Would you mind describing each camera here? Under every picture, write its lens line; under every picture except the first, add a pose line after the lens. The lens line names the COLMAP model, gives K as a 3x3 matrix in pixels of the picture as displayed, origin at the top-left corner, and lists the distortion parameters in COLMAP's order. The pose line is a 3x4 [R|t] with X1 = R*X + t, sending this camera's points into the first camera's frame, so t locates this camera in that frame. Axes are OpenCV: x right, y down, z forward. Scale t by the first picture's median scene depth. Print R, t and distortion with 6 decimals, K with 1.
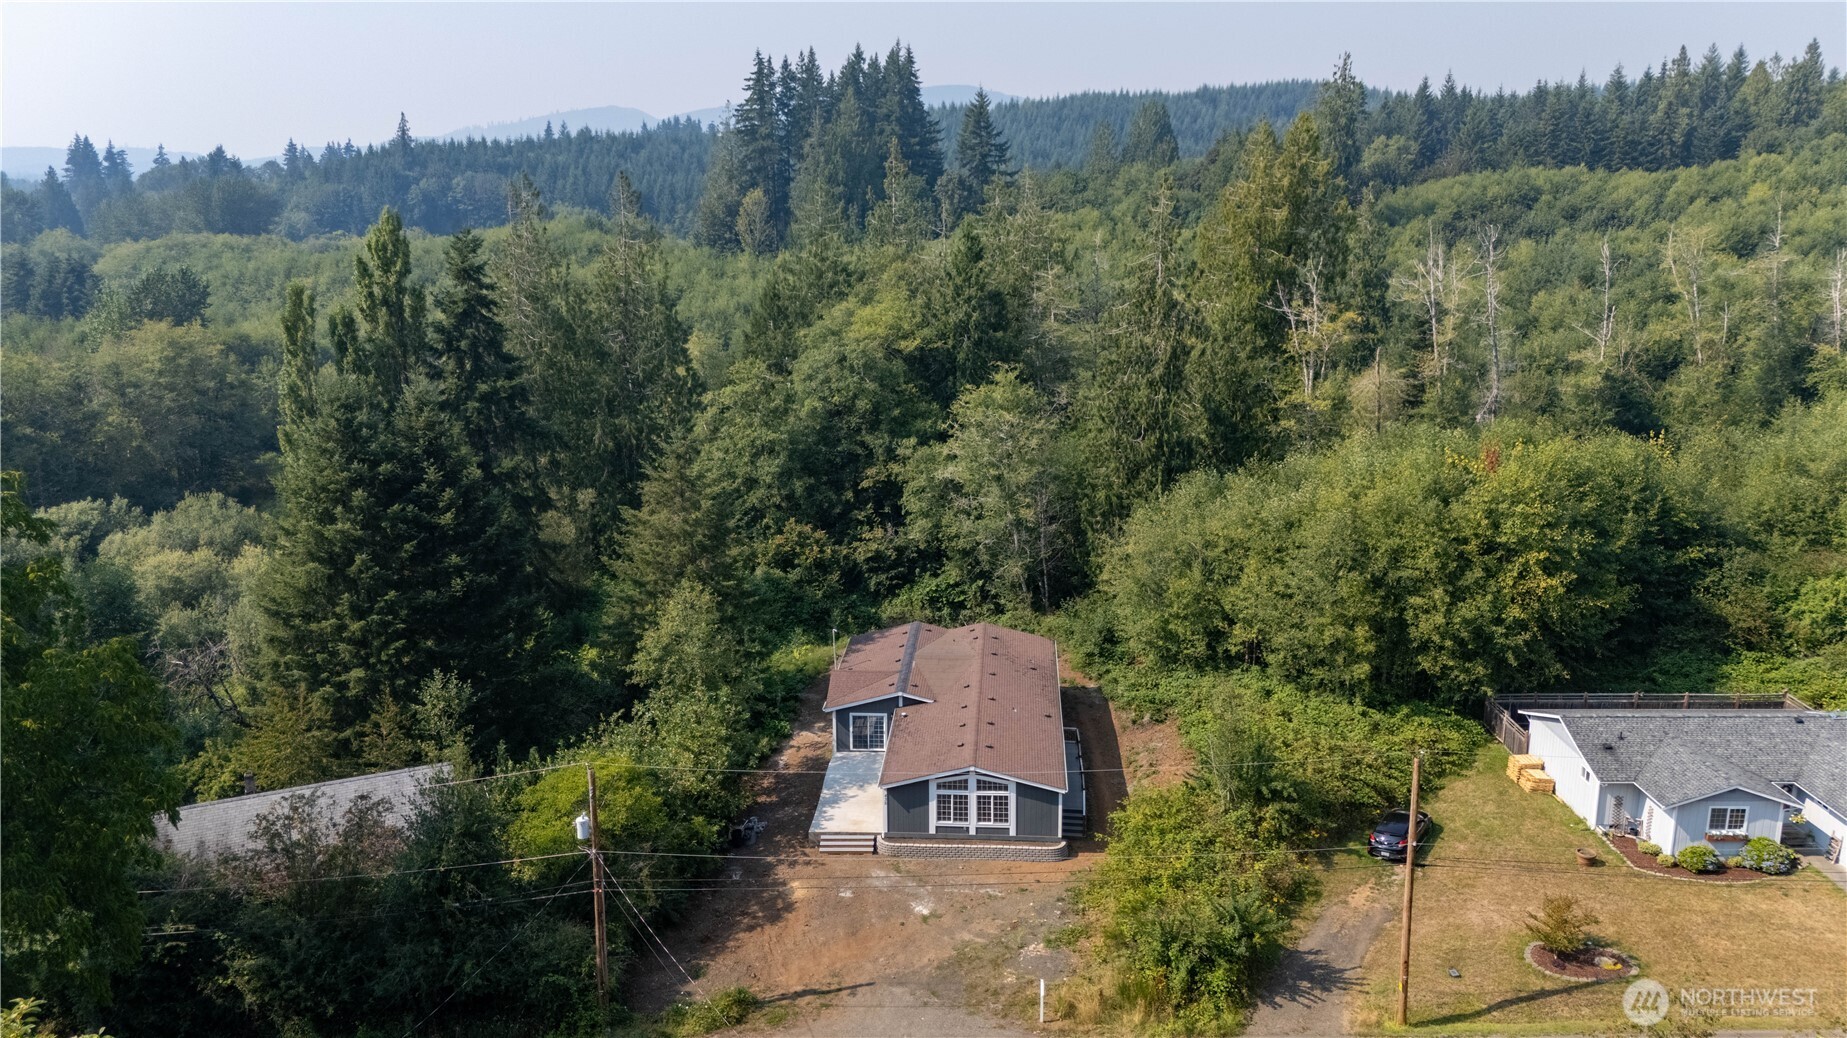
lens RADIAL K [[1319.8, 0, 926.3], [0, 1319.8, 542.3], [0, 0, 1]] dist [0.047248, -0.049534]
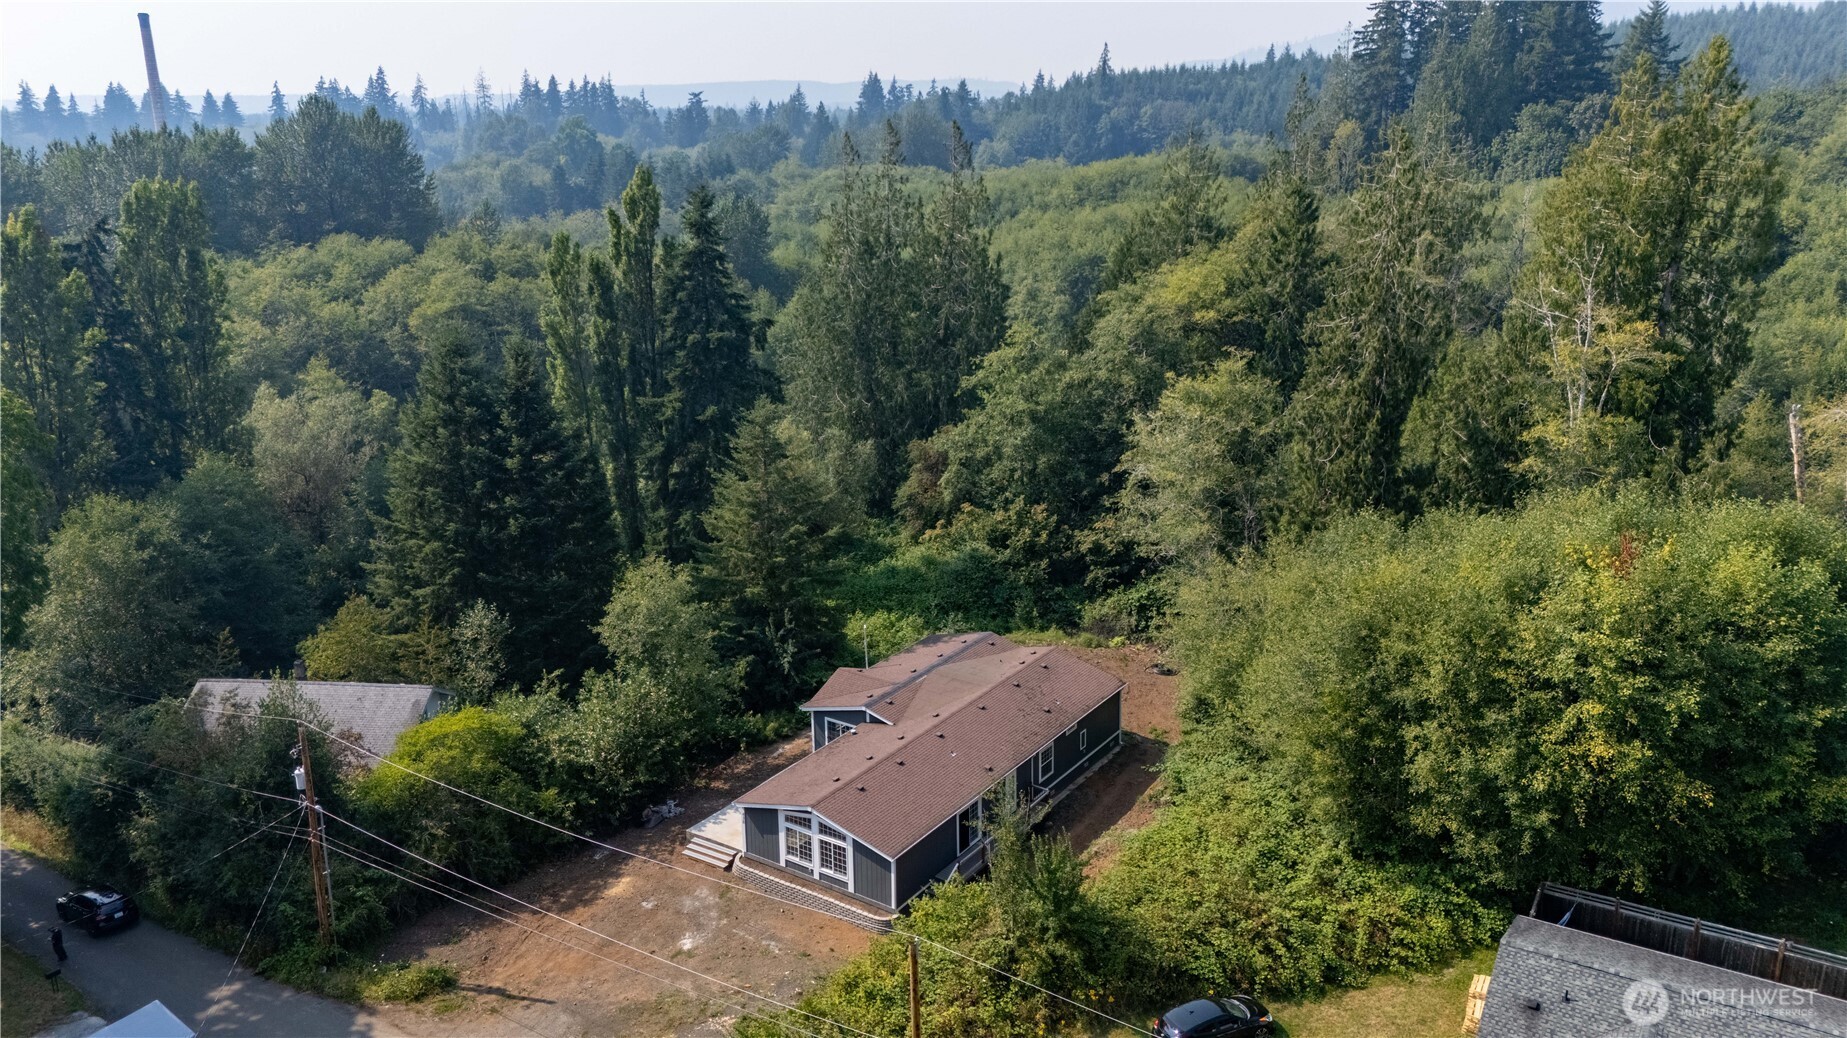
lens RADIAL K [[1319.8, 0, 926.3], [0, 1319.8, 542.3], [0, 0, 1]] dist [0.047248, -0.049534]
pose [[0.860660, 0.150151, -0.486538, 0.471161], [-0.123982, 0.988571, 0.085767, -0.089310], [0.493855, -0.013495, 0.869439, 0.227334]]
